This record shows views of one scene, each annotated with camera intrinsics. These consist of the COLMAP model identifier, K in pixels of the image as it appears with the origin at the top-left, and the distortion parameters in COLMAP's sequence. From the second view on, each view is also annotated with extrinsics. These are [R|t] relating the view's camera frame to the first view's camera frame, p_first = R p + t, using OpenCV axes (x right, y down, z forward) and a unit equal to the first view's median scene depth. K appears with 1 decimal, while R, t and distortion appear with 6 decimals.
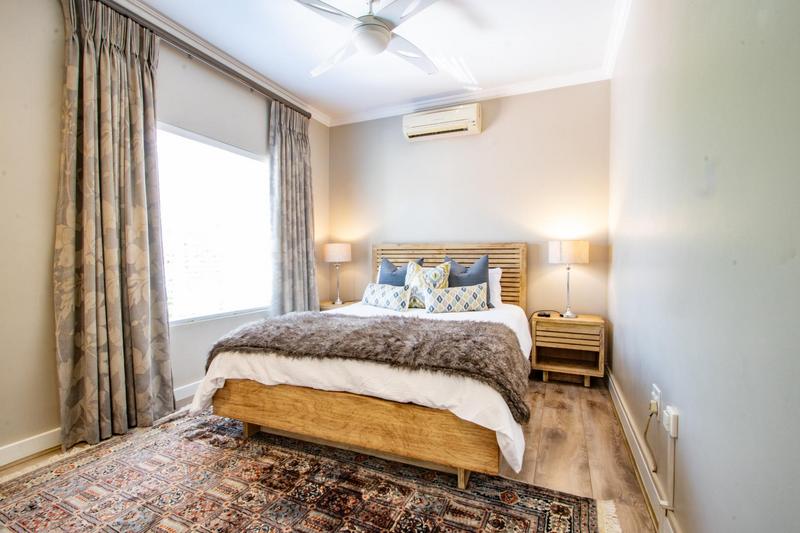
lens RADIAL K [[369.3, 0, 401.3], [0, 369.3, 271.2], [0, 0, 1]] dist [-0.018346, 0.003300]
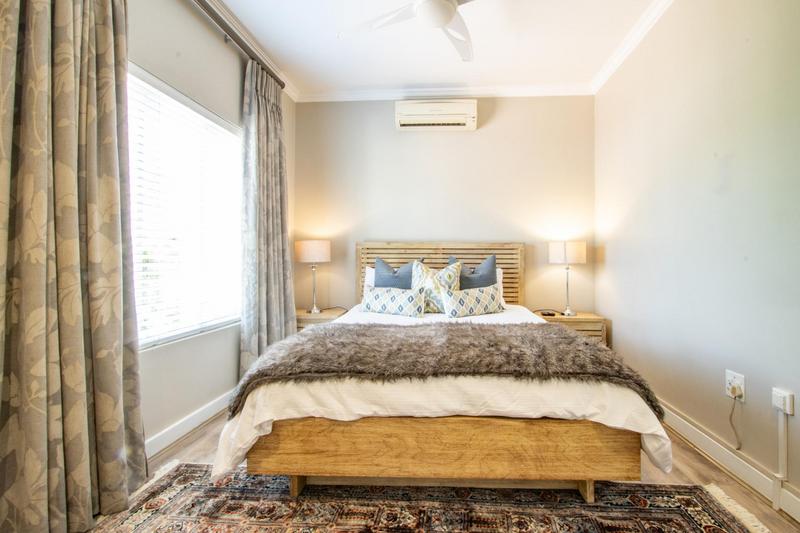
lens RADIAL K [[387.6, 0, 400.0], [0, 387.6, 261.2], [0, 0, 1]] dist [-0.015887, 0.001712]
pose [[0.938733, 0.002246, 0.344638, -0.476340], [0.009369, 0.999443, -0.032031, 0.003646], [-0.344518, 0.033298, 0.938189, 0.174298]]
